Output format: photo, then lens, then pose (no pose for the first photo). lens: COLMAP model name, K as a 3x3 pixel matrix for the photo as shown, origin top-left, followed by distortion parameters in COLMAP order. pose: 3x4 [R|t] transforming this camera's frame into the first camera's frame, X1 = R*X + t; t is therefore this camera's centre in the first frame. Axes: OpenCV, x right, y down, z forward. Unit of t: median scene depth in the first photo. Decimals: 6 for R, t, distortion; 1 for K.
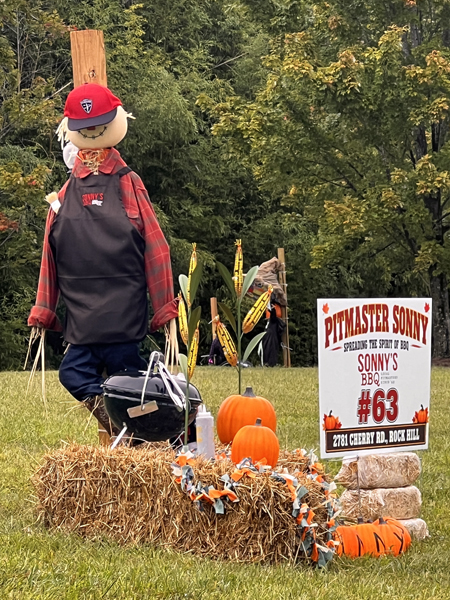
lens RADIAL K [[3021.8, 0, 225.1], [0, 3021.8, 299.9], [0, 0, 1]] dist [-0.489547, 0.000000]
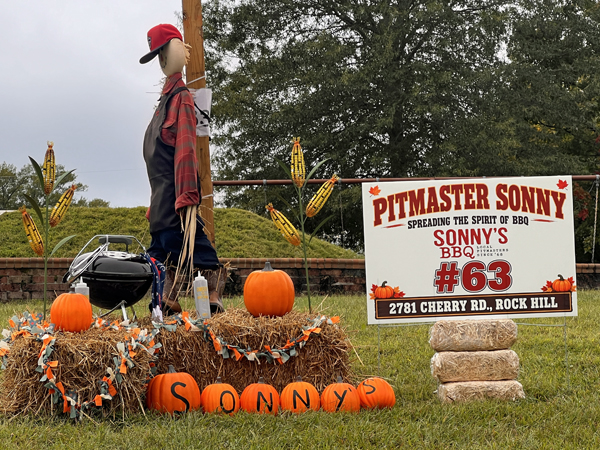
lens RADIAL K [[1678.7, 0, 300.1], [0, 1678.7, 224.9], [0, 0, 1]] dist [0.082089, 0.000000]
pose [[0.648426, -0.062207, -0.758732, 0.477467], [0.042327, 0.998060, -0.045656, 0.041866], [0.760100, -0.002511, 0.649801, 0.557250]]
